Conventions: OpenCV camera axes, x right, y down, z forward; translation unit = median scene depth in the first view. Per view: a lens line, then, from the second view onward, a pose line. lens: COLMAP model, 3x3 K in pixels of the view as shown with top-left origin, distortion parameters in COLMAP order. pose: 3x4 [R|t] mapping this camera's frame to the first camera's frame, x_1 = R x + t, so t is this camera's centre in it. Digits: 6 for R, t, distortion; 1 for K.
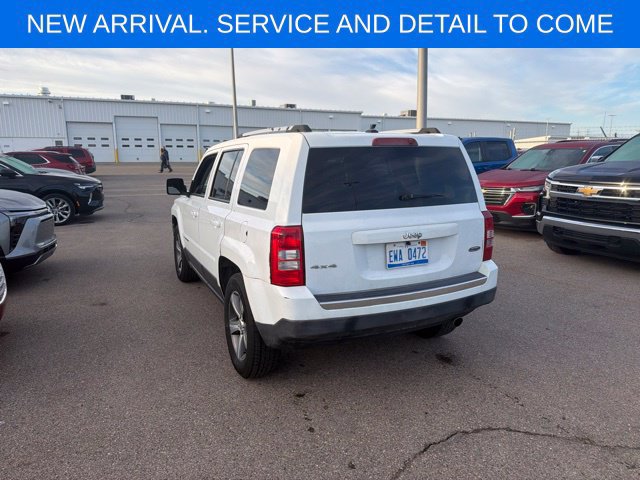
lens RADIAL K [[448.7, 0, 356.9], [0, 448.7, 241.8], [0, 0, 1]] dist [-0.002922, -0.001233]
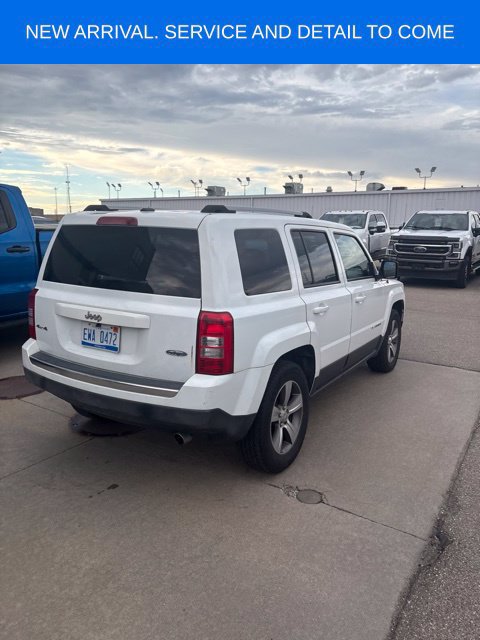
lens RADIAL K [[498.8, 0, 240.0], [0, 498.8, 320.0], [0, 0, 1]] dist [0.003177, -0.001102]
pose [[0.532528, 0.170906, -0.828978, 1.153315], [-0.181770, 0.979643, 0.085200, -0.152914], [0.826664, 0.105312, 0.552753, 0.643772]]
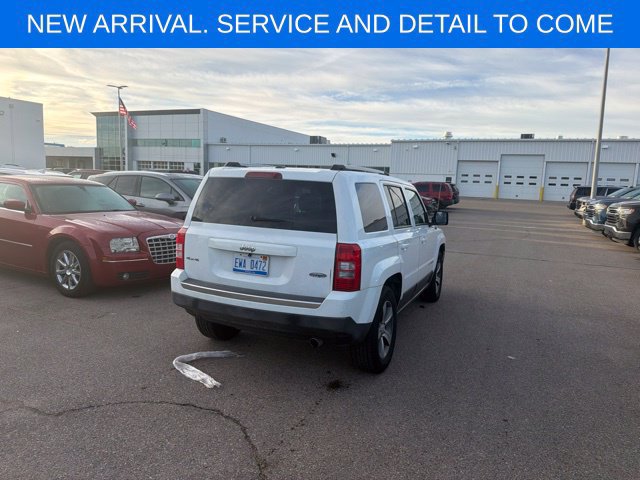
lens RADIAL K [[462.3, 0, 320.0], [0, 462.3, 240.0], [0, 0, 1]] dist [0.001132, 0.001909]
pose [[0.632300, 0.118836, -0.765555, 1.193192], [-0.186970, 0.982364, -0.001934, -0.070599], [0.751824, 0.144358, 0.643368, 0.310820]]
